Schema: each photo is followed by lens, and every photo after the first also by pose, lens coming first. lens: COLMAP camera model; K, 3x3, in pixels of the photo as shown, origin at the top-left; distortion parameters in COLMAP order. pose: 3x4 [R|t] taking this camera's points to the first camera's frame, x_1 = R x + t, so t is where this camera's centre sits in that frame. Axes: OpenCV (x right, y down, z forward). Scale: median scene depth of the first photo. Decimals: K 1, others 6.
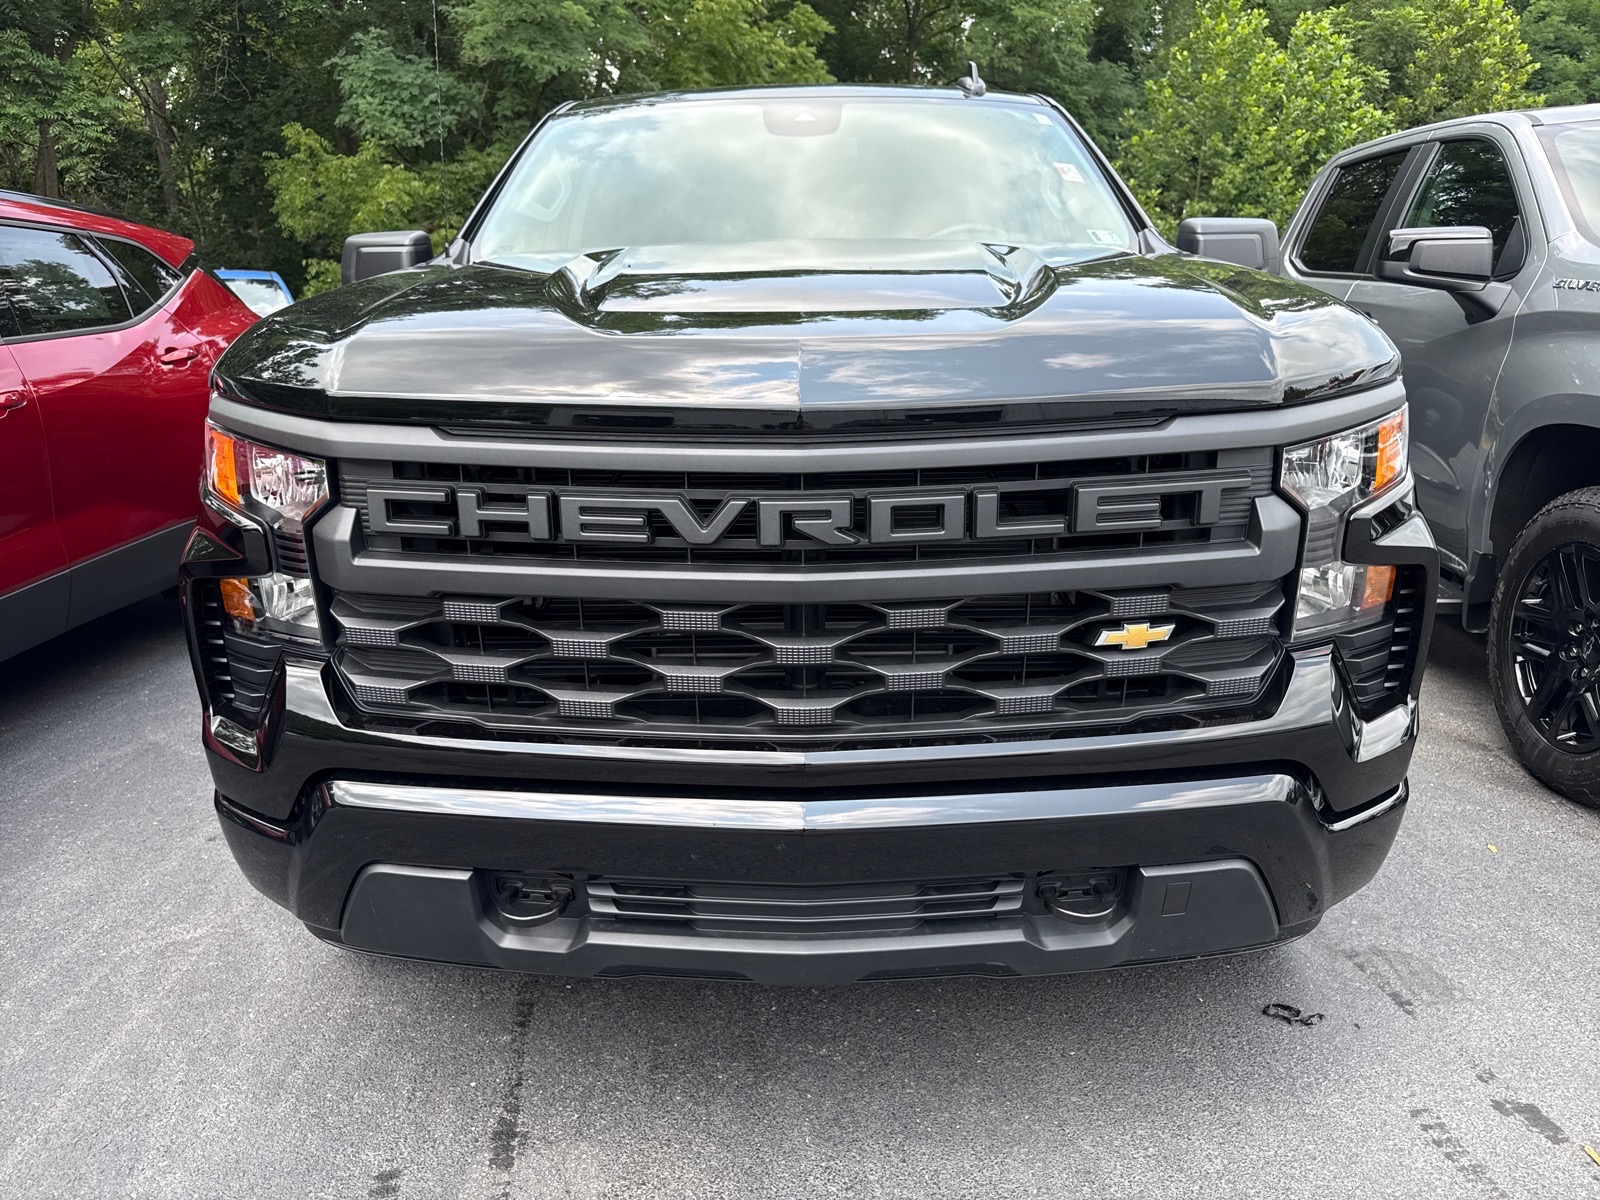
lens RADIAL K [[1149.2, 0, 795.2], [0, 1149.2, 598.3], [0, 0, 1]] dist [0.003998, -0.009800]
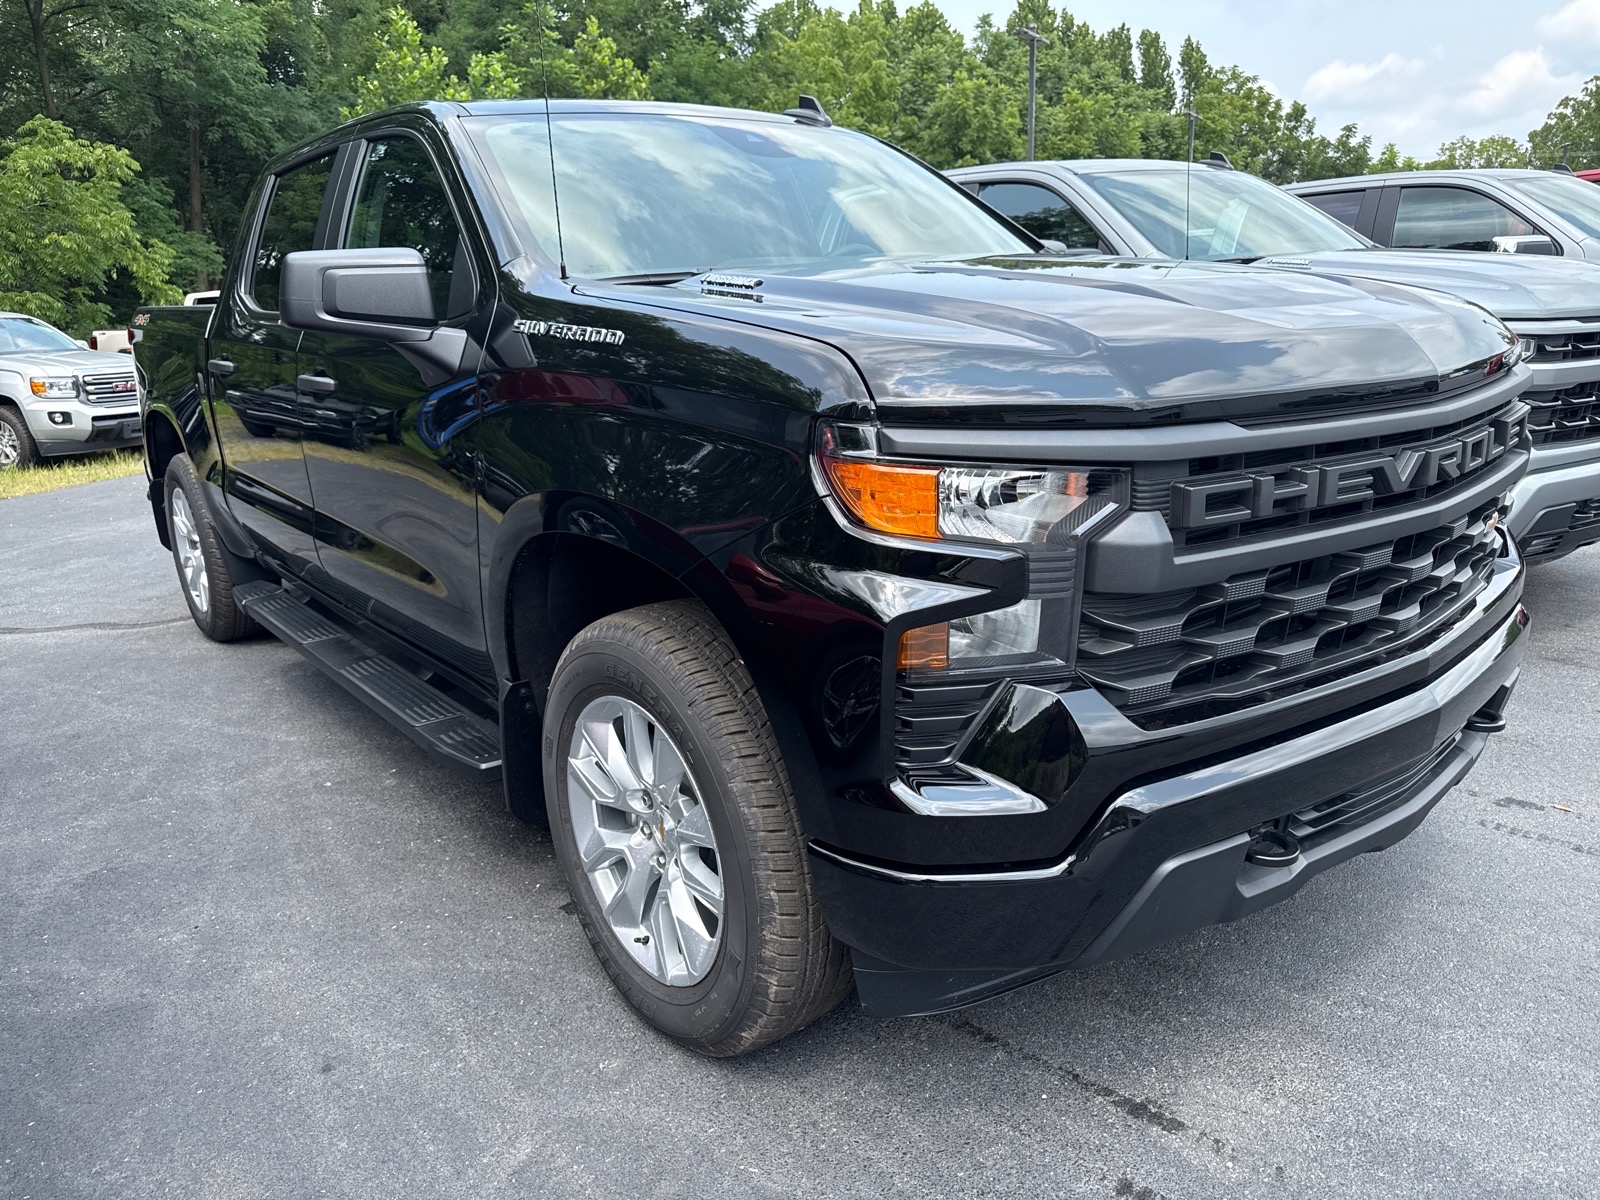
lens RADIAL K [[1149.2, 0, 795.2], [0, 1149.2, 588.4], [0, 0, 1]] dist [0.003998, -0.009800]
pose [[0.771138, -0.178584, 0.611109, -1.214529], [0.197076, 0.979667, 0.037604, -0.107461], [-0.605398, 0.091437, 0.790653, 0.382410]]
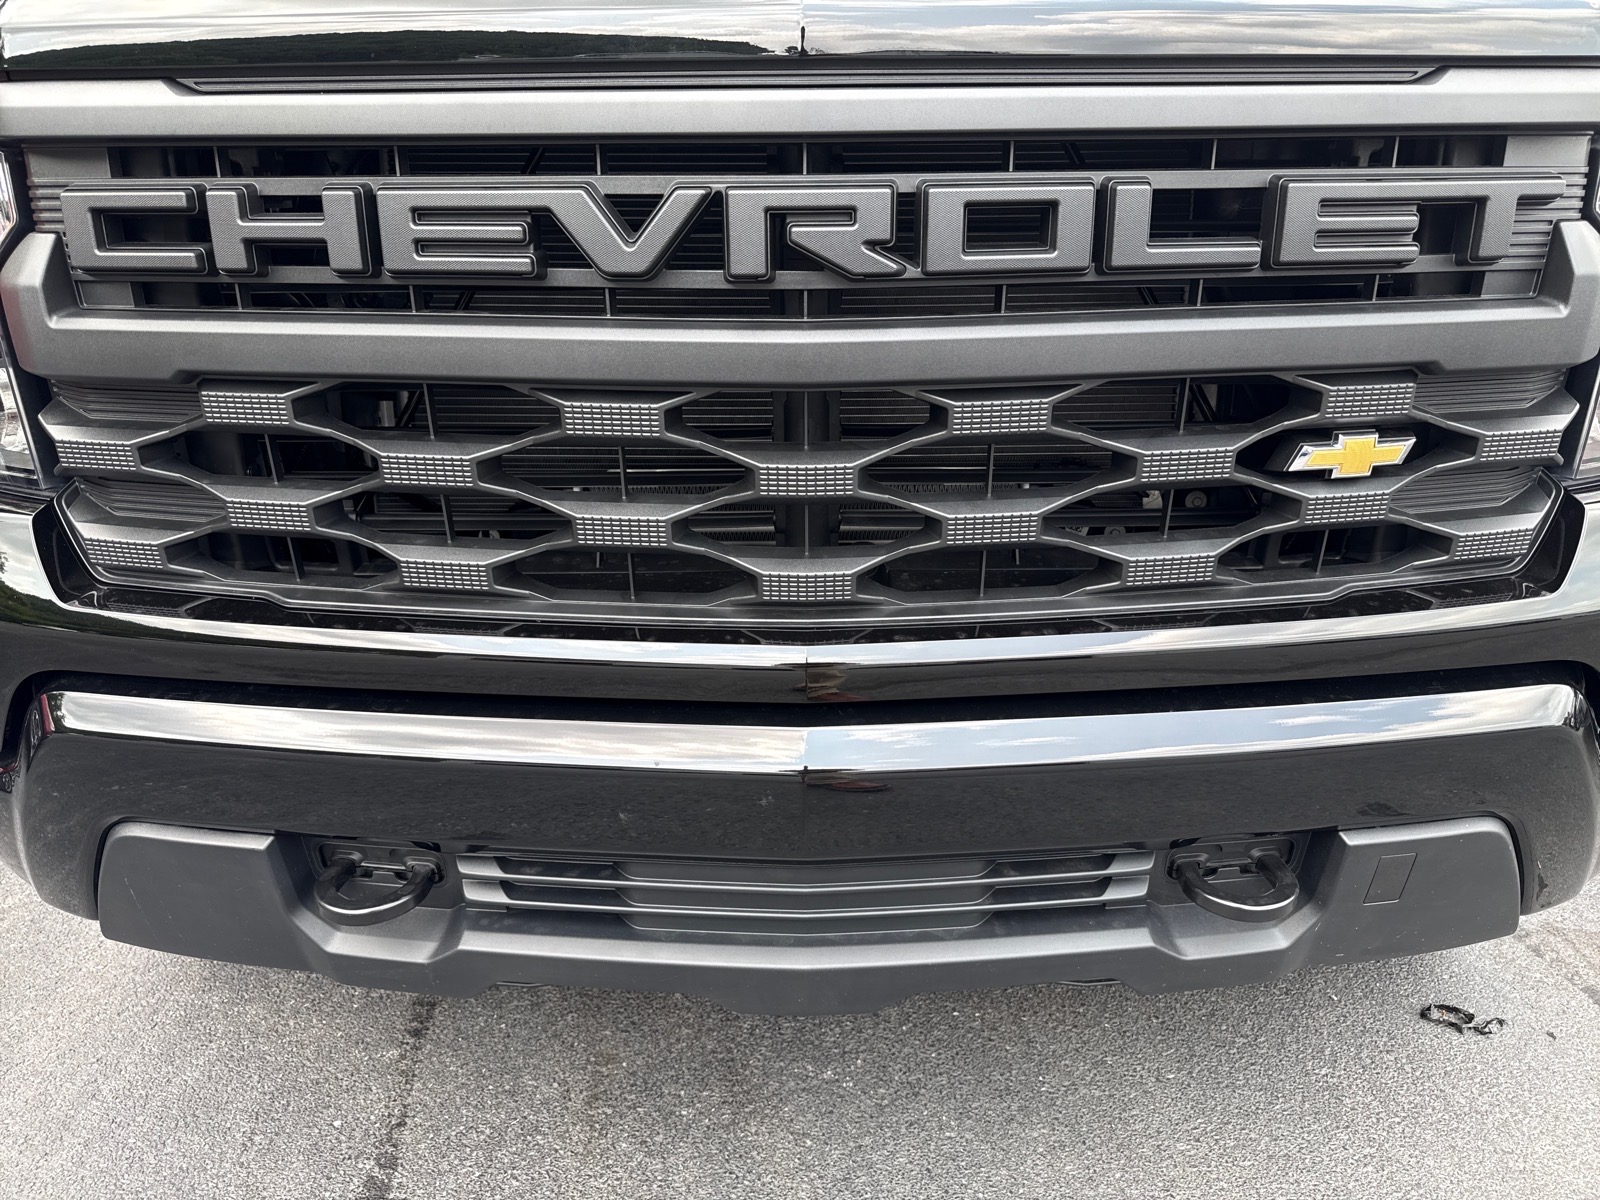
lens RADIAL K [[1149.2, 0, 796.5], [0, 1149.2, 604.7], [0, 0, 1]] dist [0.003998, -0.009800]
pose [[0.999973, 0.002574, 0.006879, -0.001410], [-0.002963, 0.998367, 0.057045, 0.074674], [-0.006721, -0.057064, 0.998348, 0.380318]]
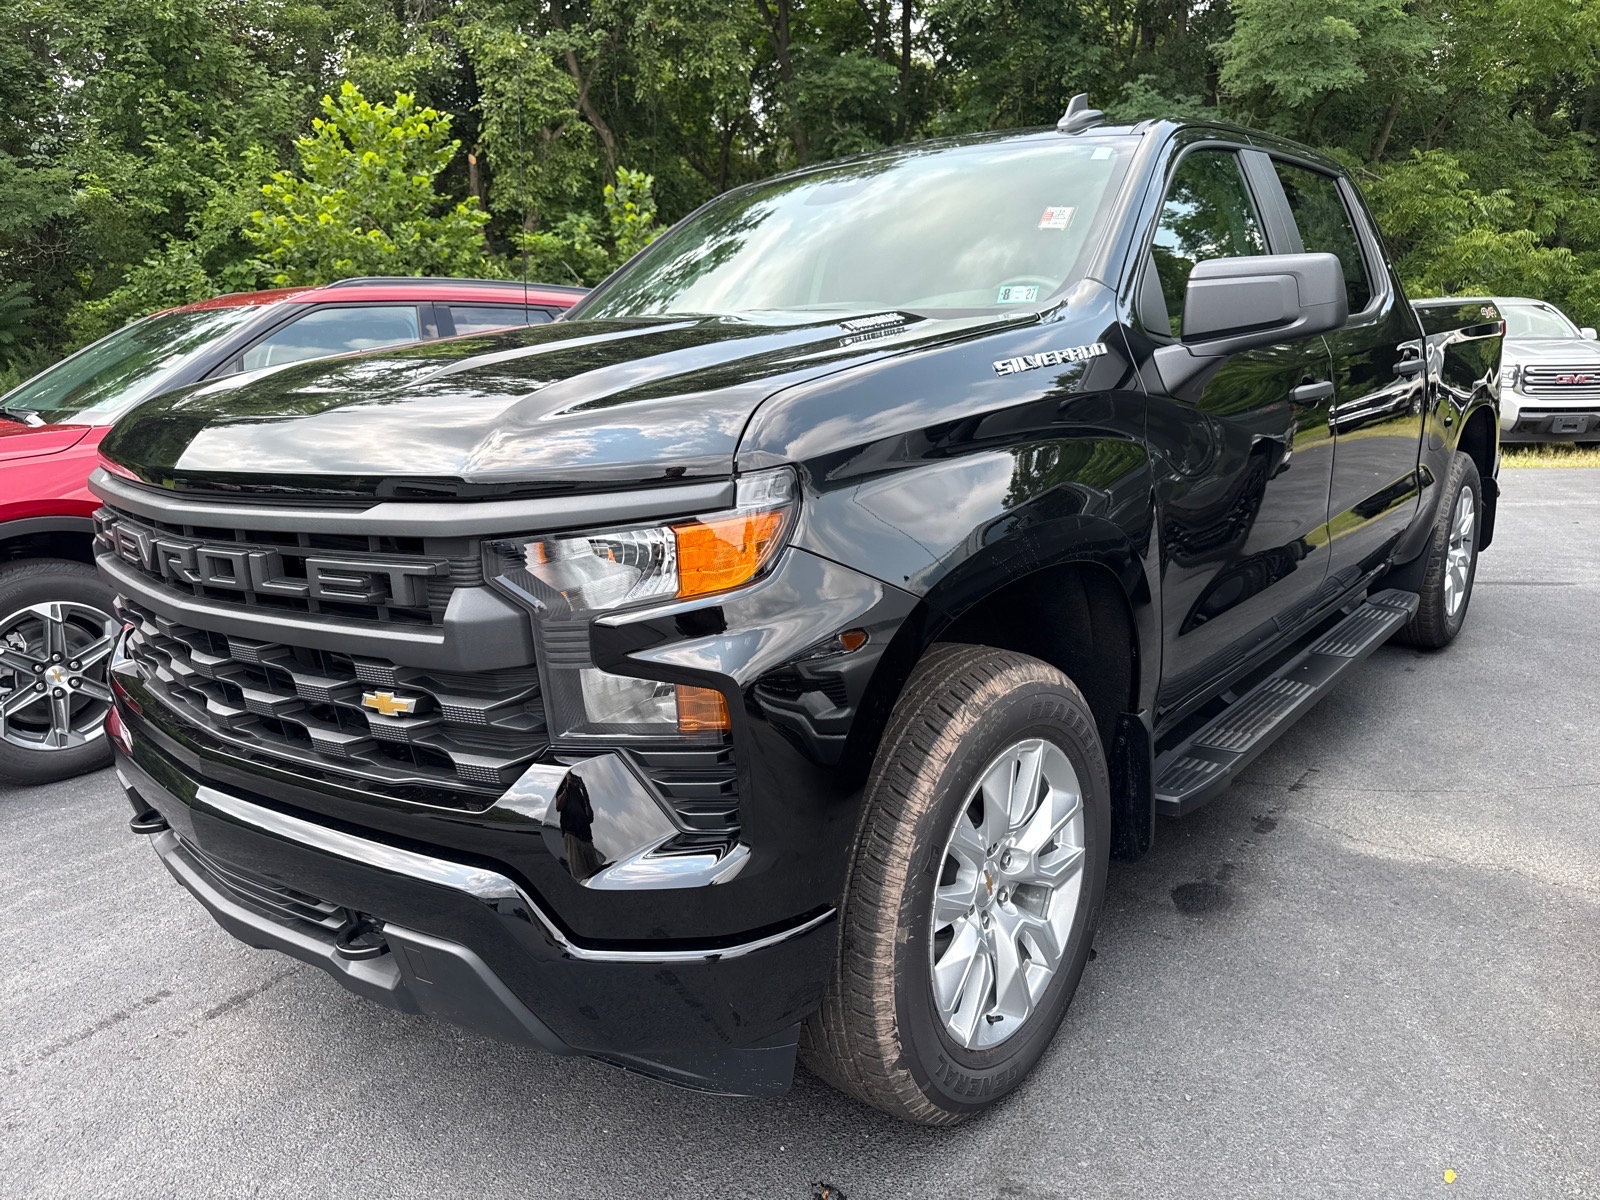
lens RADIAL K [[1149.2, 0, 809.7], [0, 1149.2, 596.2], [0, 0, 1]] dist [0.003998, -0.009800]
pose [[0.775545, 0.122405, -0.619312, 1.205884], [-0.138702, 0.990090, 0.021996, -0.138062], [0.615867, 0.068841, 0.784837, 0.385617]]
